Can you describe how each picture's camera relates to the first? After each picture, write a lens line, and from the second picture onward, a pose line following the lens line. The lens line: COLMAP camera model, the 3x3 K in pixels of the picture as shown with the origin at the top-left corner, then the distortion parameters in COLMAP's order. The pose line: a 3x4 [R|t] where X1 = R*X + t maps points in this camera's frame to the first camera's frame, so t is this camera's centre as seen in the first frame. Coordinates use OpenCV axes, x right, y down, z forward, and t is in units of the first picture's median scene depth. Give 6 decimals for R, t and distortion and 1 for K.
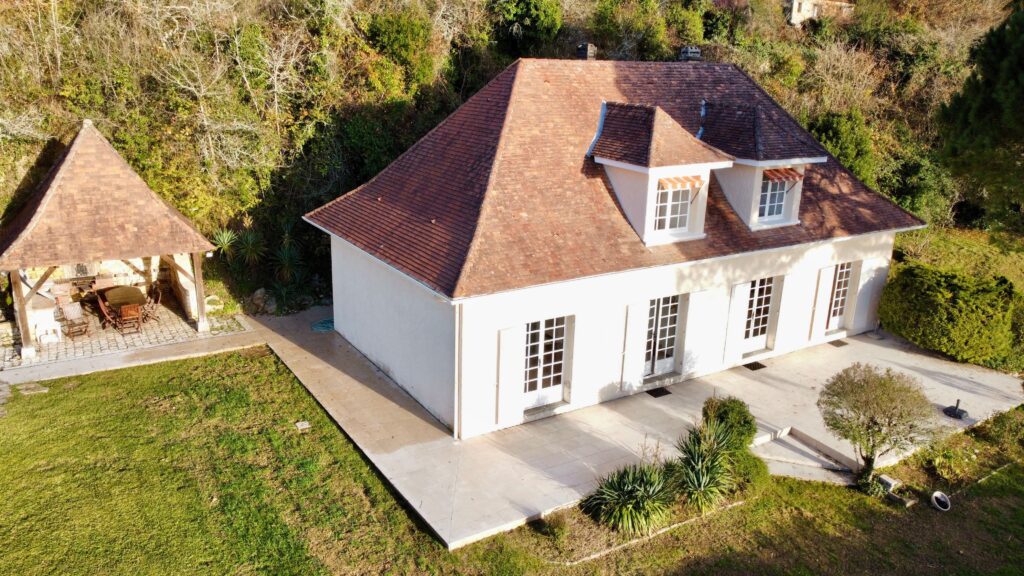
lens RADIAL K [[759.3, 0, 514.6], [0, 759.3, 290.5], [0, 0, 1]] dist [0.045859, -0.001496]
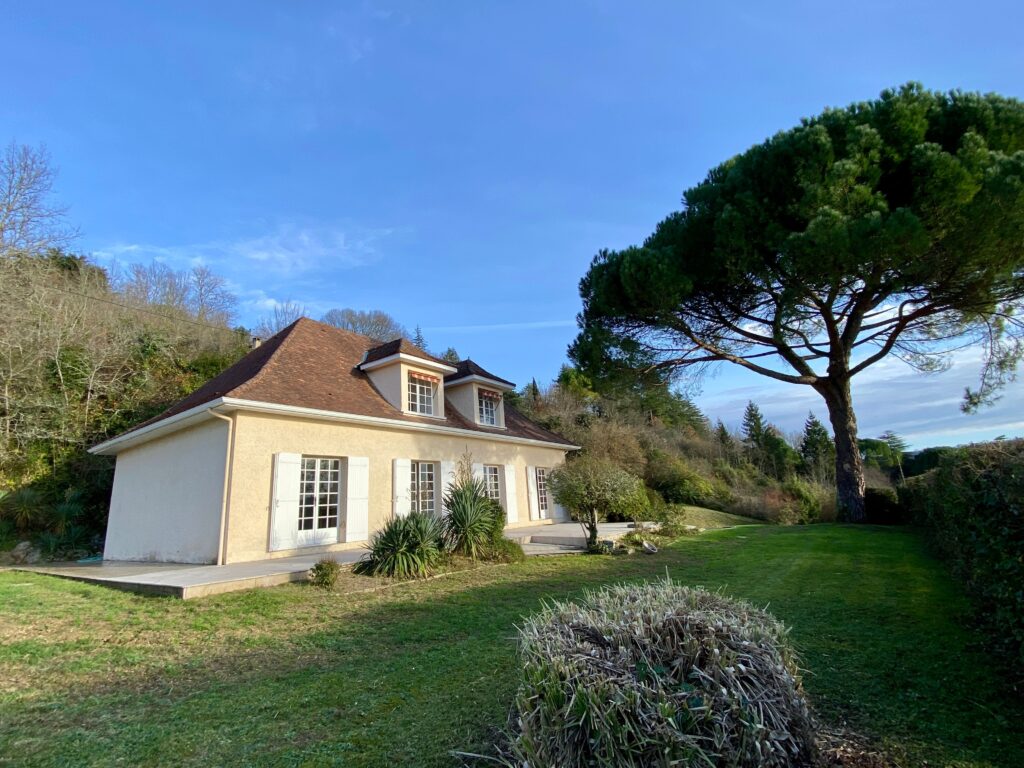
lens RADIAL K [[465.0, 0, 503.3], [0, 465.0, 382.8], [0, 0, 1]] dist [-0.011178, -0.000057]
pose [[0.928377, 0.009753, 0.371511, 0.033692], [0.192827, 0.841926, -0.503962, 0.333976], [-0.317700, 0.539505, 0.779744, 0.285207]]
